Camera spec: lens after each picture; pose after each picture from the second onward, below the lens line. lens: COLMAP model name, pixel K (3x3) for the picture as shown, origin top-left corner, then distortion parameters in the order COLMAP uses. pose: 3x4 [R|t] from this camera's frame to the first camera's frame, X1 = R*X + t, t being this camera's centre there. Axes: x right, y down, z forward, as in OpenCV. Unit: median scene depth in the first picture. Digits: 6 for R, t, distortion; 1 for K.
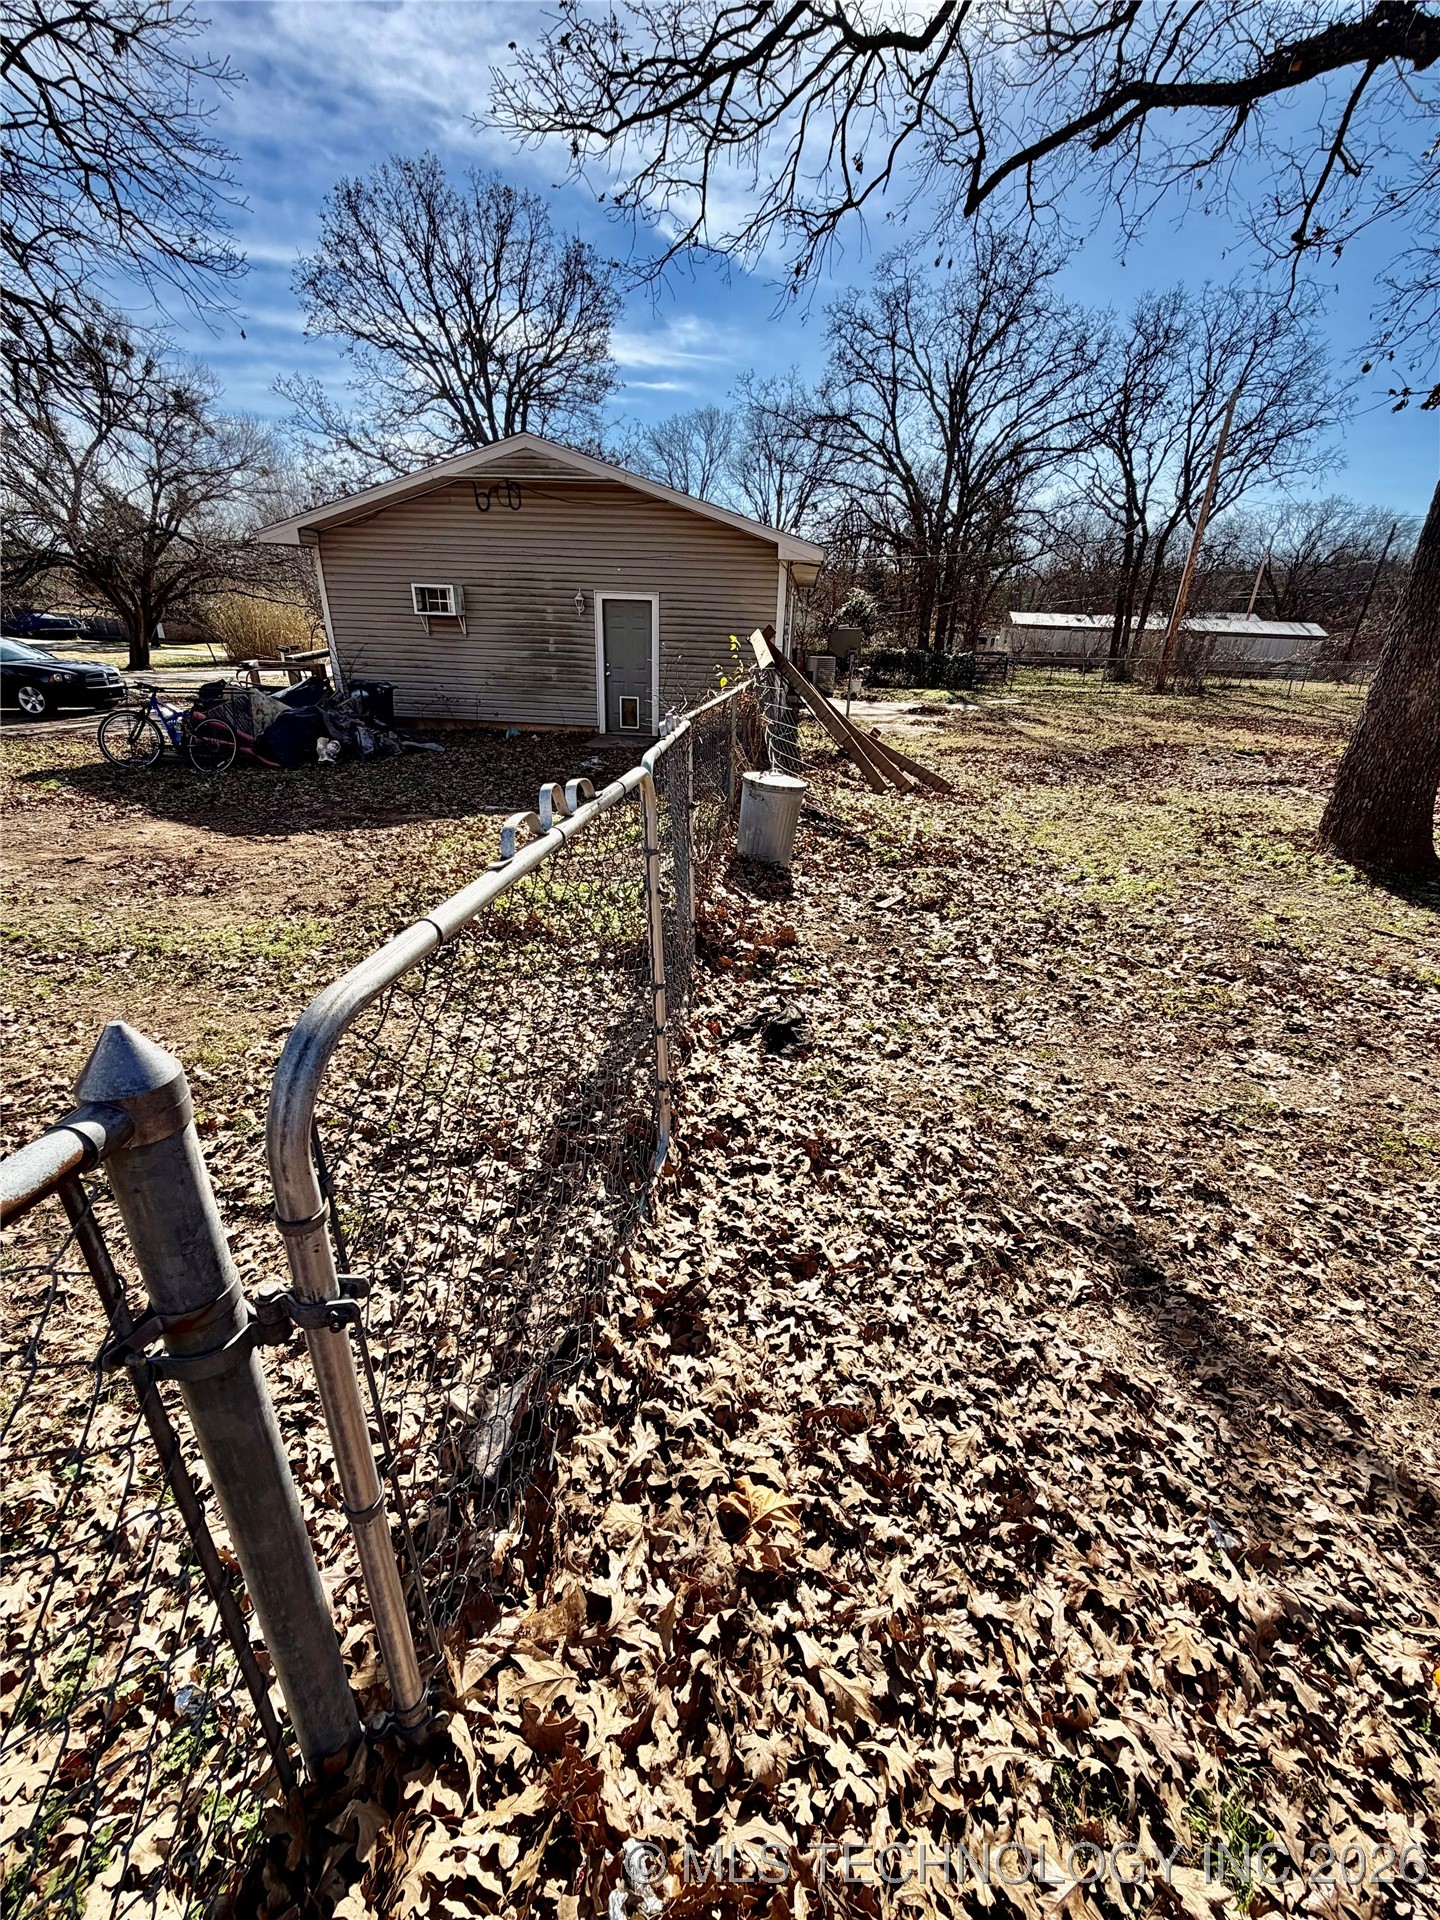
lens RADIAL K [[762.5, 0, 720.6], [0, 762.5, 957.2], [0, 0, 1]] dist [-0.000167, -0.000095]
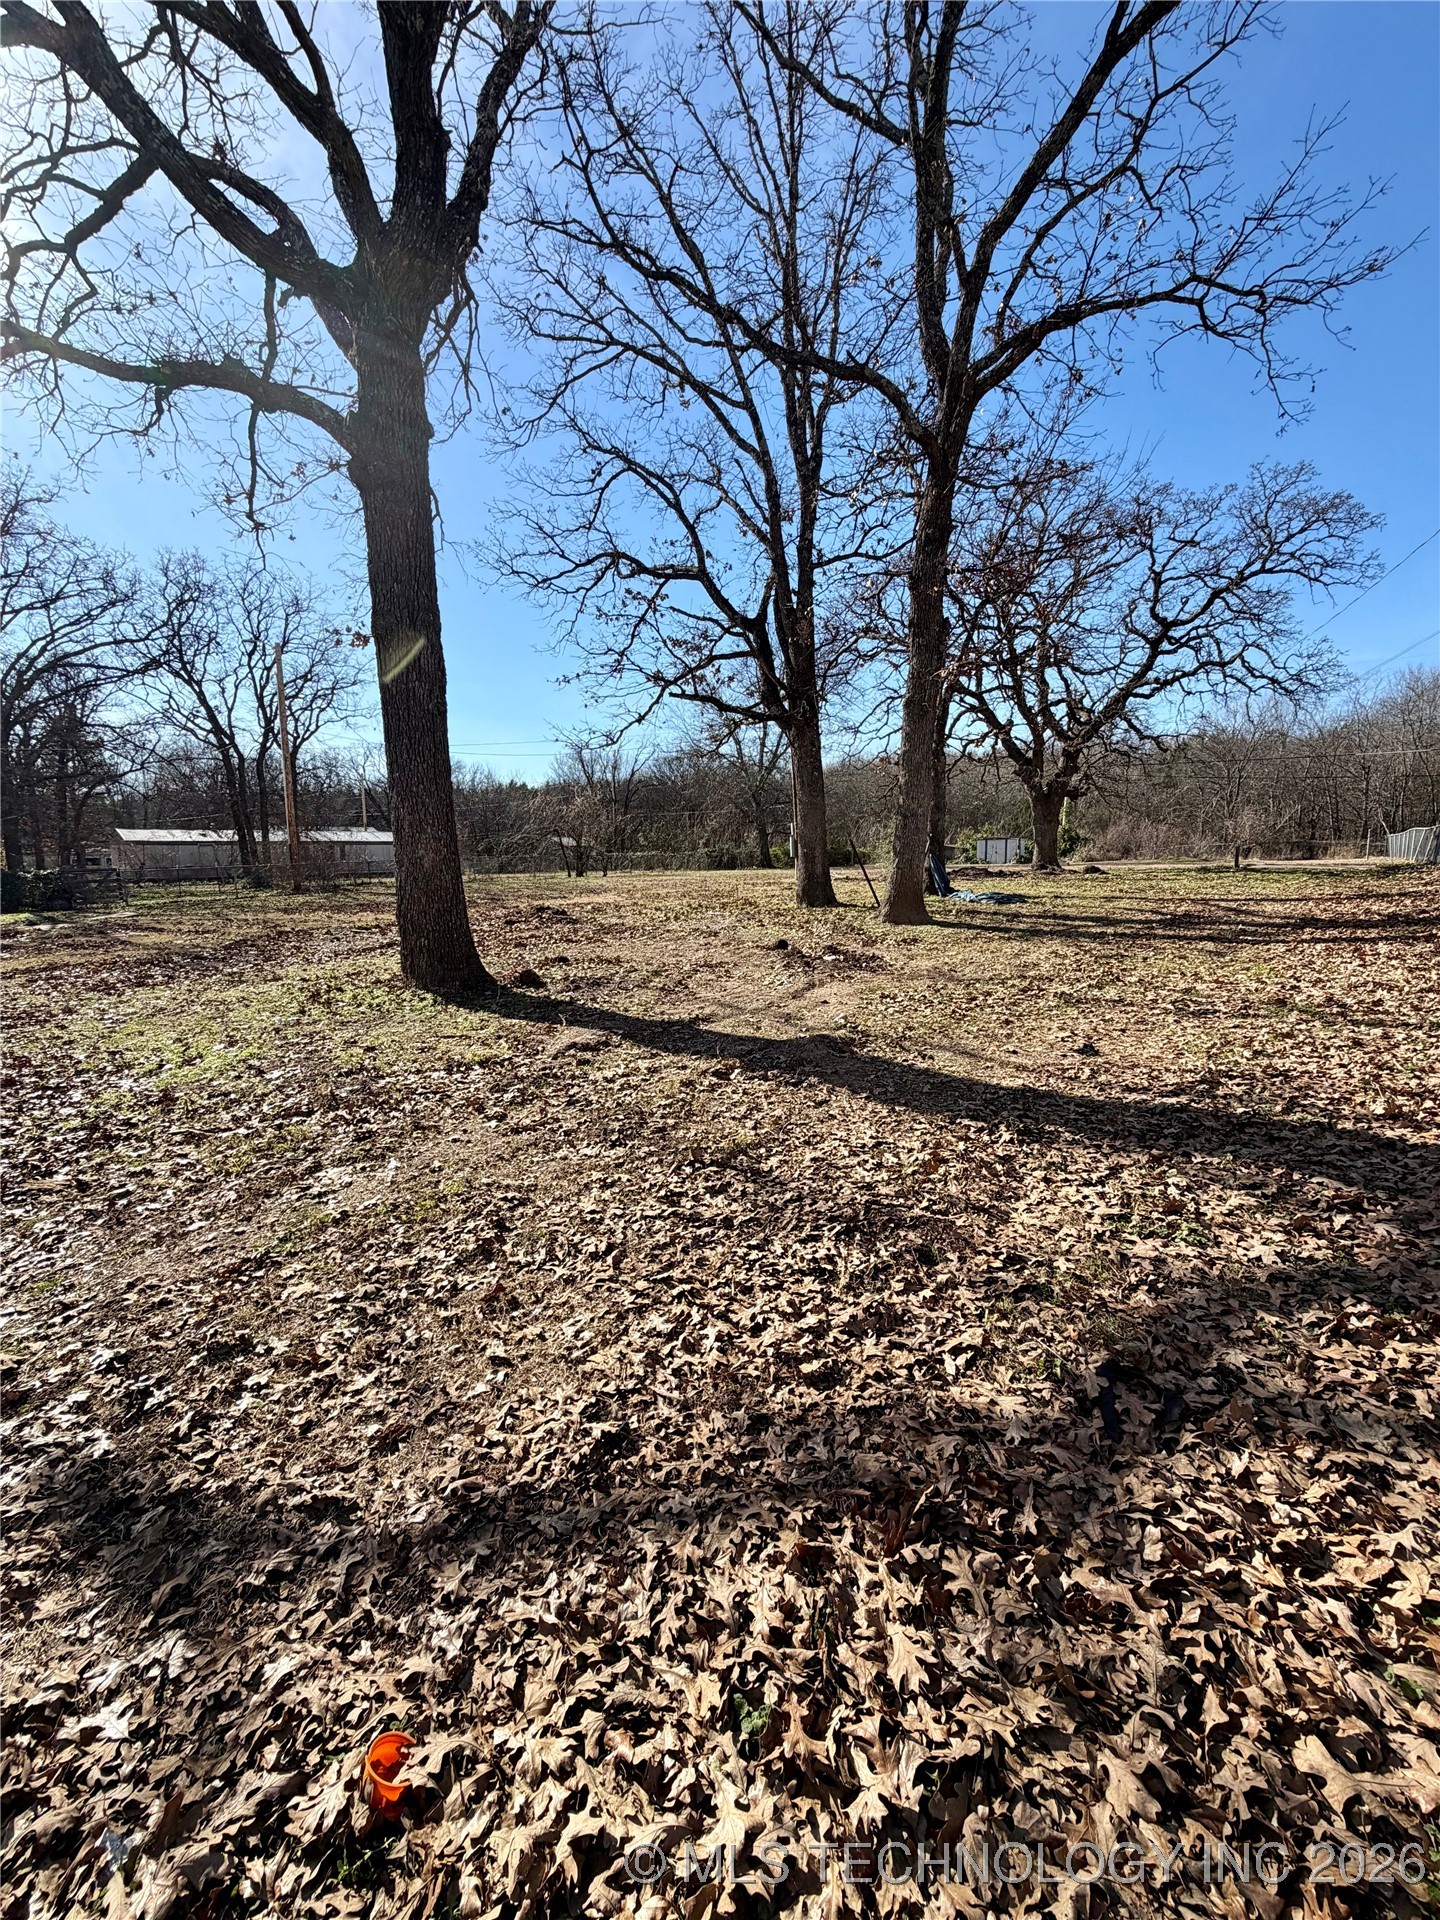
lens RADIAL K [[762.5, 0, 717.1], [0, 762.5, 965.4], [0, 0, 1]] dist [-0.000167, -0.000095]
pose [[0.549424, -0.170323, 0.817999, 0.133256], [0.363816, 0.930090, -0.050701, 0.064273], [-0.752178, 0.325457, 0.572980, -0.012403]]
